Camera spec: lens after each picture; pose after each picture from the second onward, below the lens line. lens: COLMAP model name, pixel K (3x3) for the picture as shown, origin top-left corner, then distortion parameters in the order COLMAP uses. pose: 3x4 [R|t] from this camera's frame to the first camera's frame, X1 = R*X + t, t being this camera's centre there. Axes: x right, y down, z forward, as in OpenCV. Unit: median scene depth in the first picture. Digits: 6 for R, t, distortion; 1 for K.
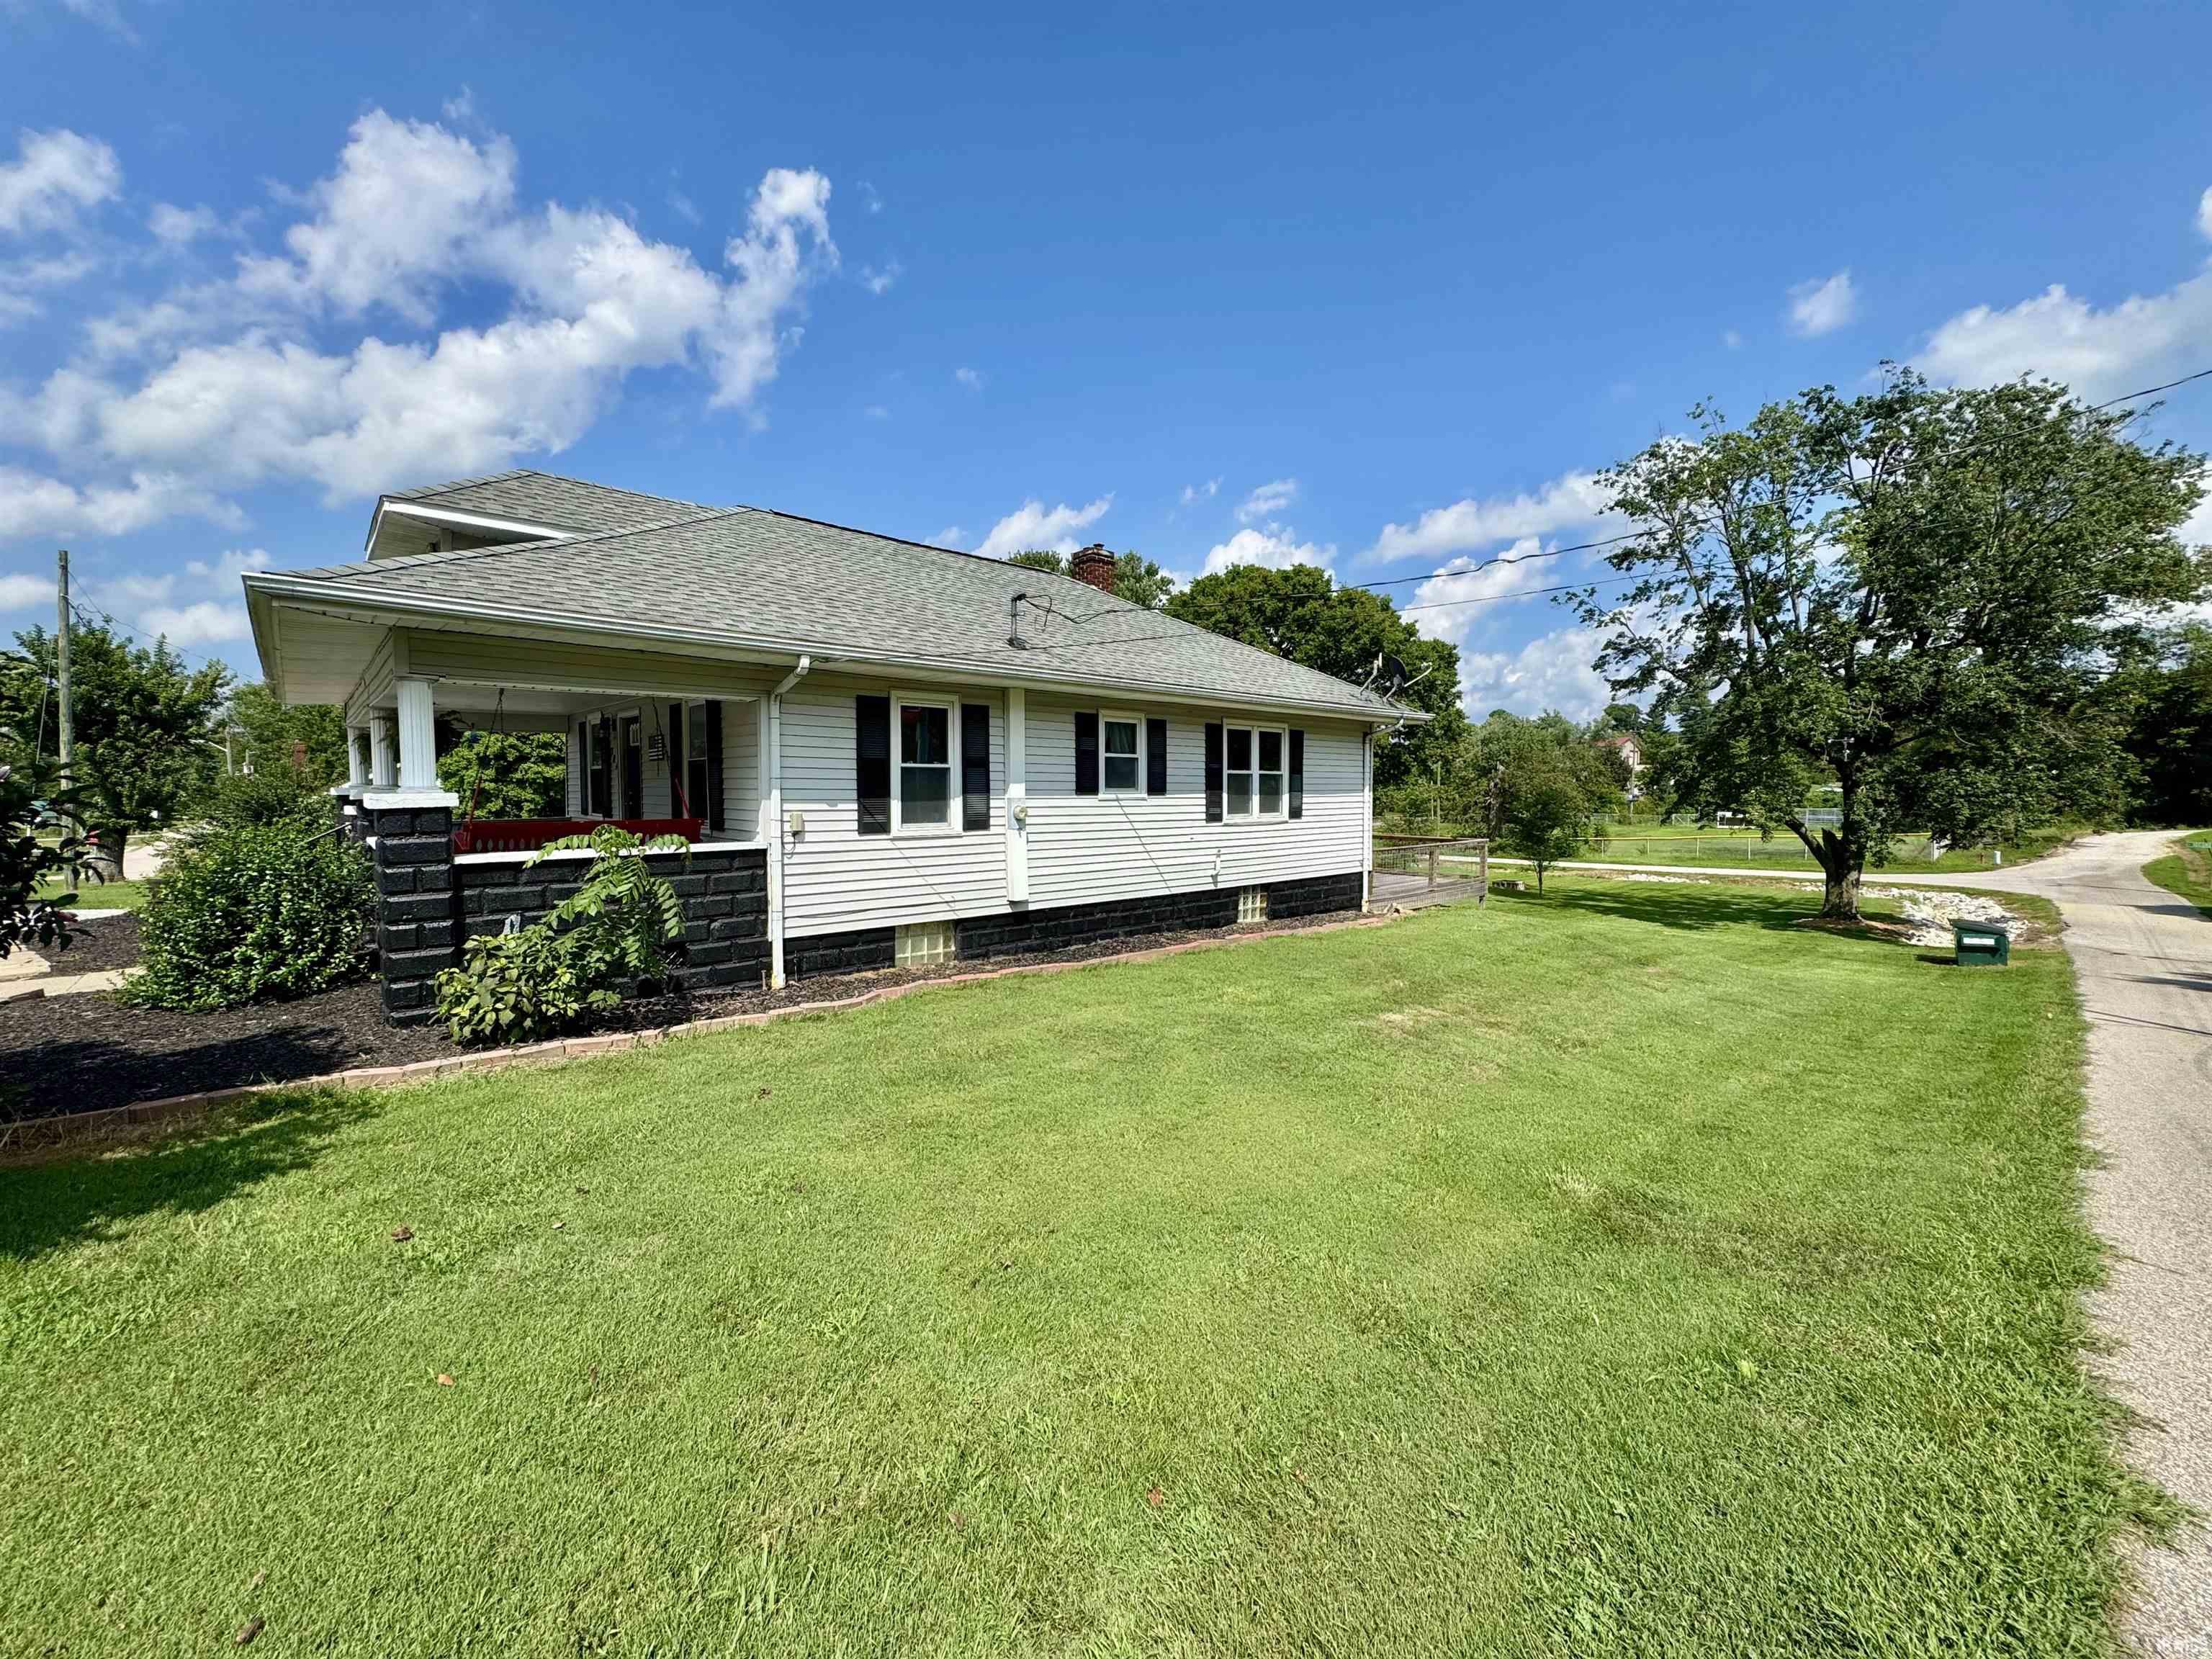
lens RADIAL K [[879.8, 0, 1109.9], [0, 879.8, 826.0], [0, 0, 1]] dist [-0.000594, 0.000226]
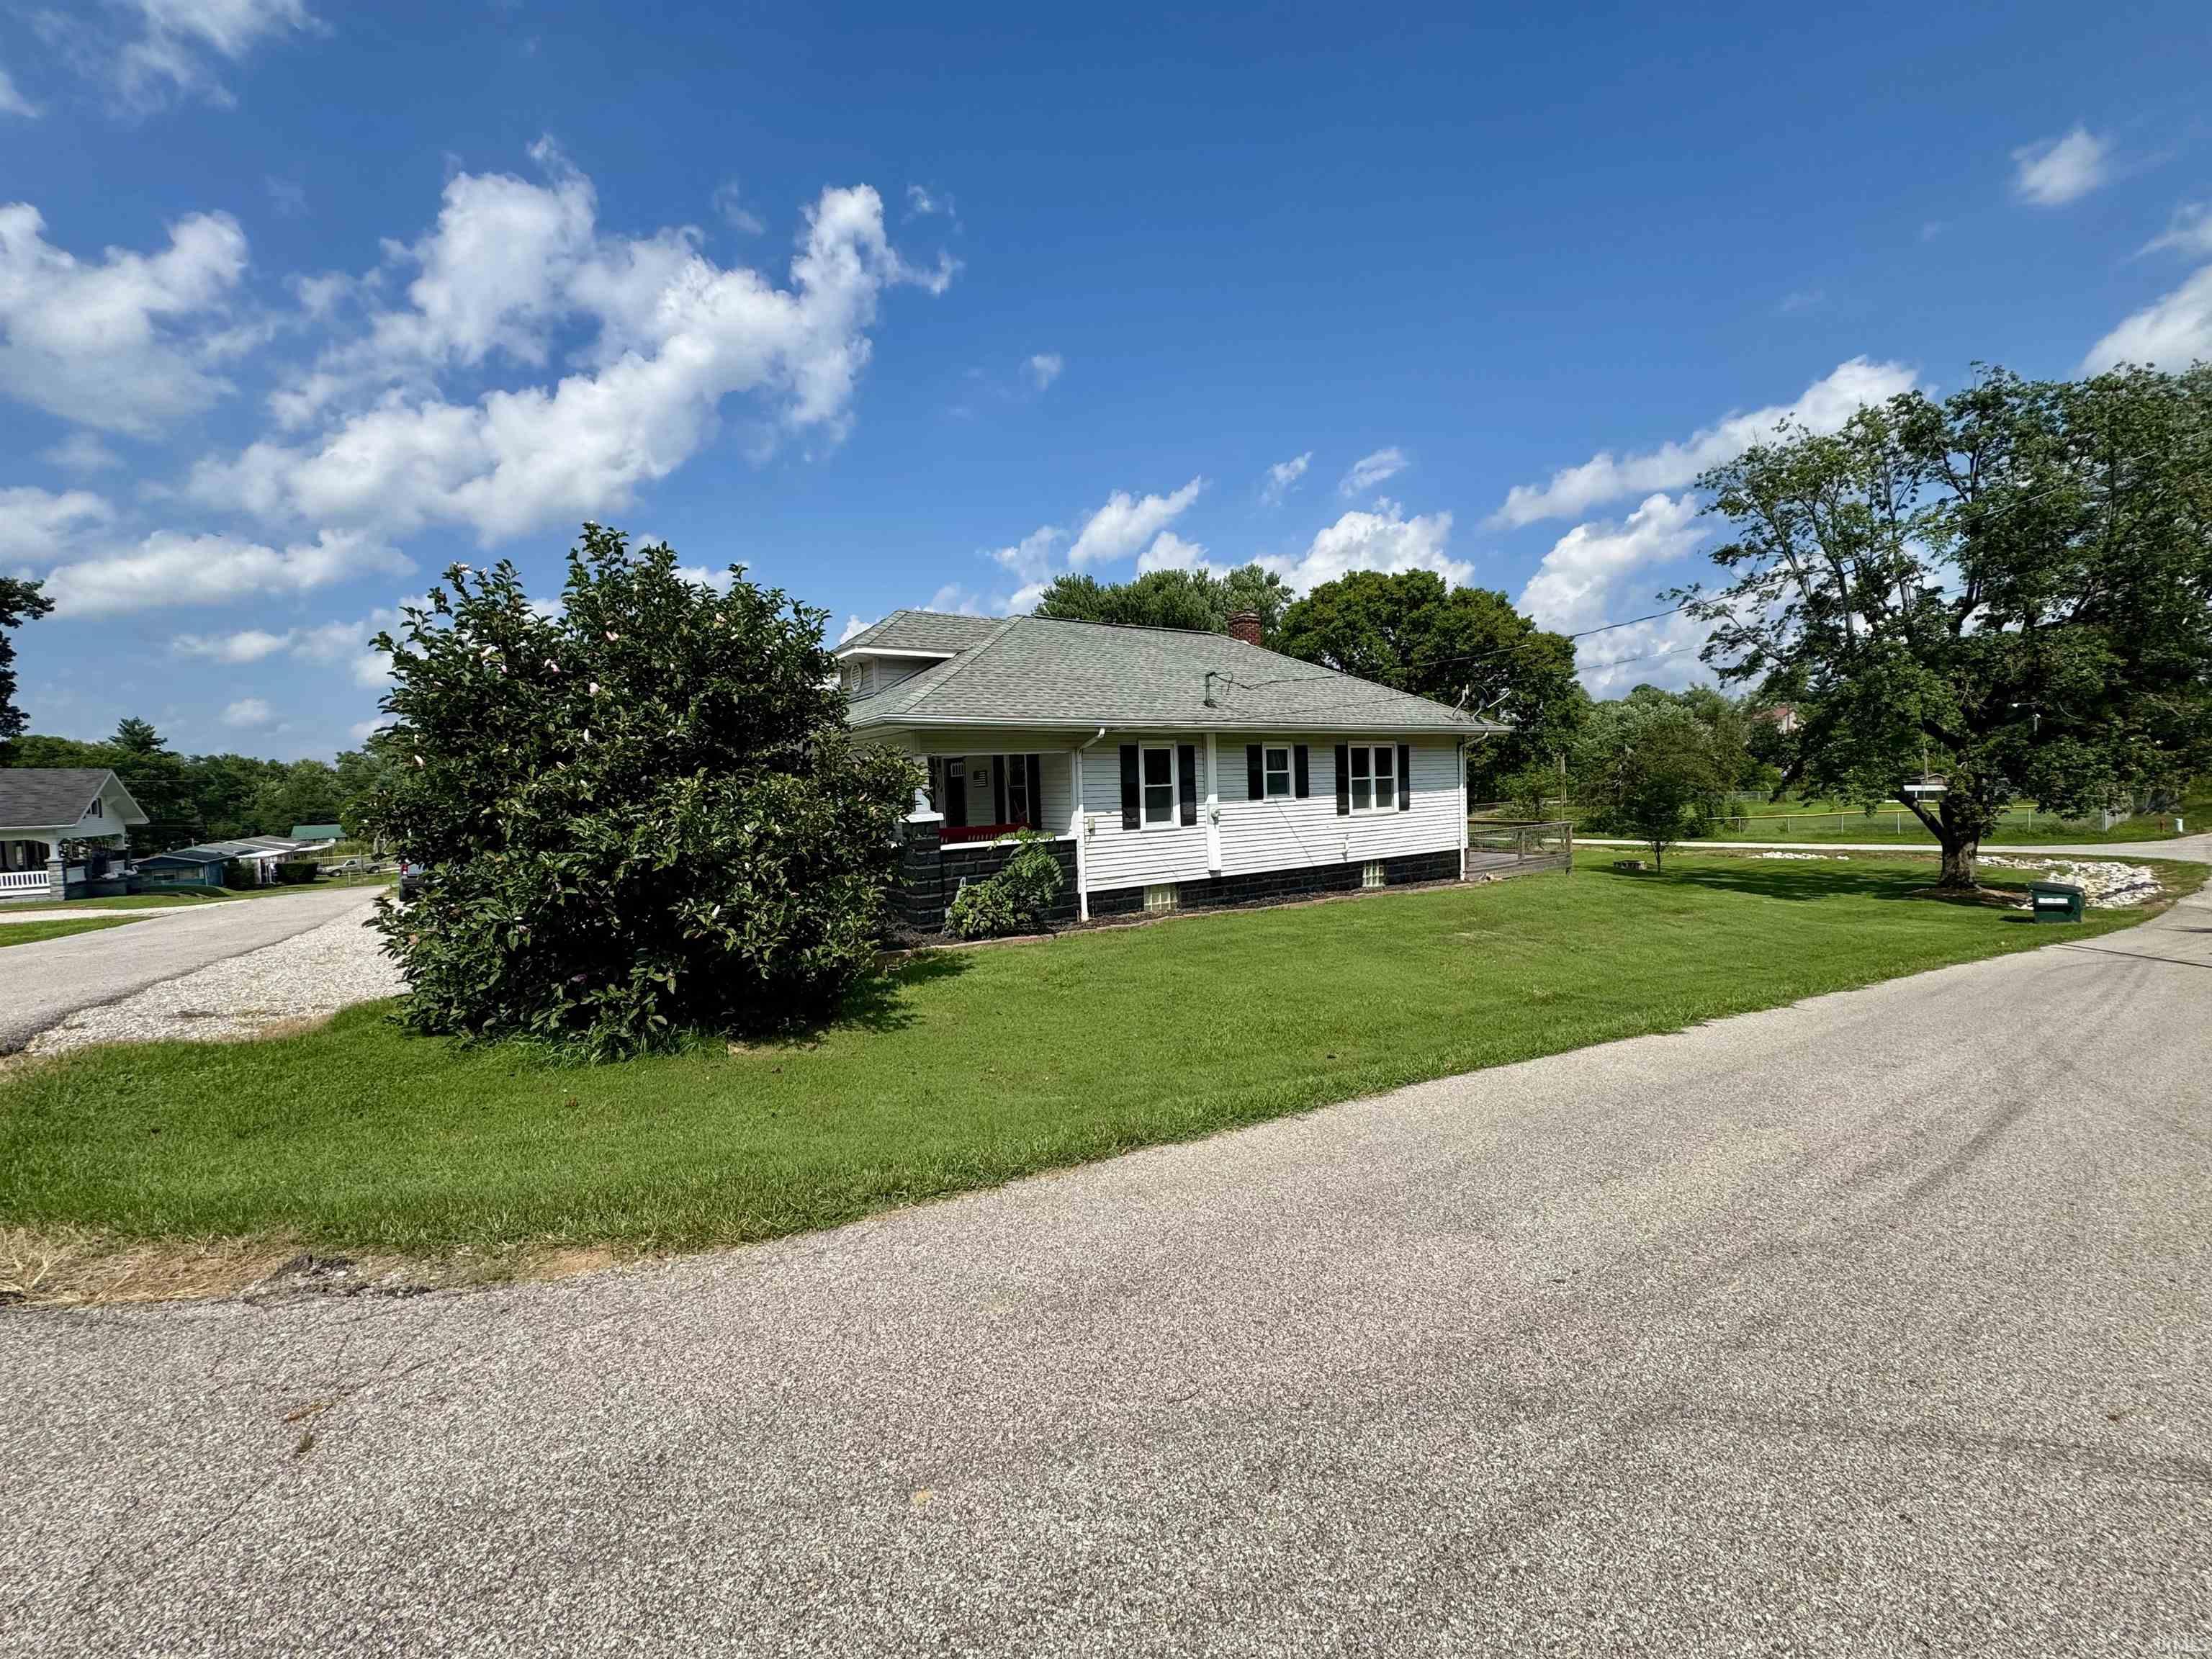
lens RADIAL K [[879.8, 0, 1109.9], [0, 879.8, 826.0], [0, 0, 1]] dist [-0.000594, 0.000226]
pose [[0.990434, -0.028313, -0.135049, -0.041332], [0.029053, 0.999572, 0.003516, -0.001867], [0.134891, -0.007406, 0.990833, -0.298473]]
